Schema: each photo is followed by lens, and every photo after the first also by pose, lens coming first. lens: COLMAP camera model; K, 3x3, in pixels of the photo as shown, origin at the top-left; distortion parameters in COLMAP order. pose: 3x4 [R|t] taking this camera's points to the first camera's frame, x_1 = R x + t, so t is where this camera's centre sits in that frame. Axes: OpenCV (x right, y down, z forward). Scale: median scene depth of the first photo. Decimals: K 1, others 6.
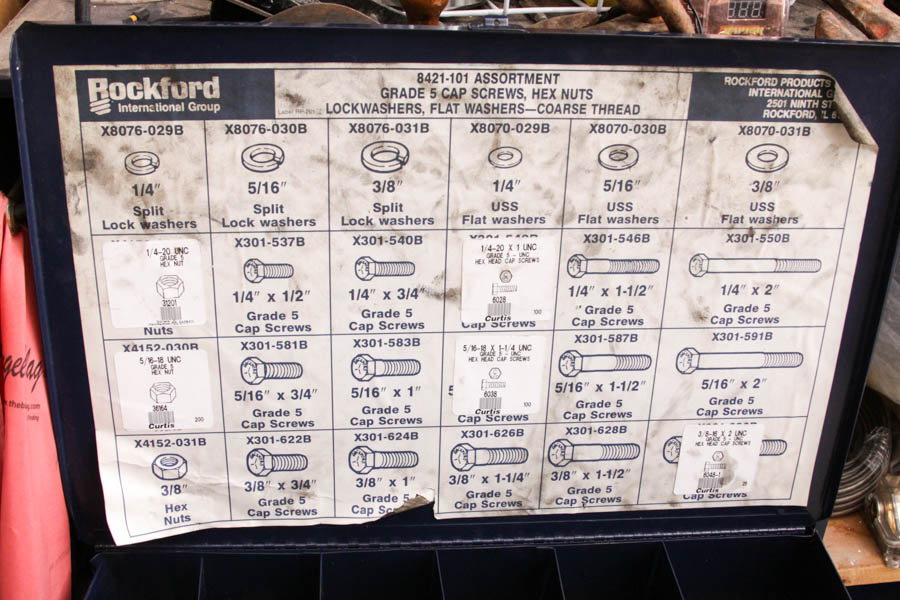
lens RADIAL K [[1130.1, 0, 453.4], [0, 1130.1, 294.4], [0, 0, 1]] dist [-0.152272, 0.000000]
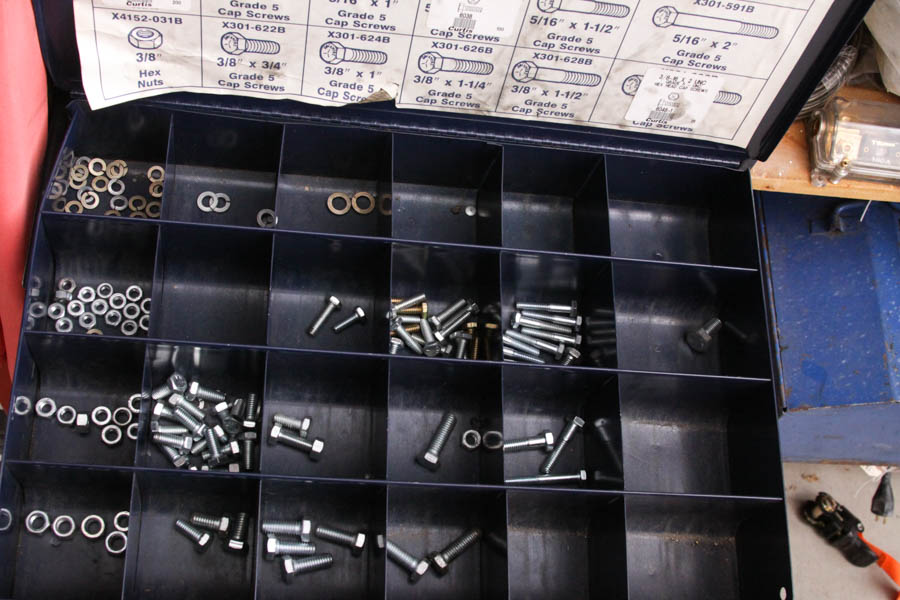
lens RADIAL K [[1130.1, 0, 450.2], [0, 1130.1, 303.6], [0, 0, 1]] dist [-0.152272, 0.000000]
pose [[0.986719, 0.147372, 0.068322, -0.011231], [-0.160919, 0.829415, 0.534954, -0.225027], [0.022170, -0.538843, 0.842114, 0.016922]]
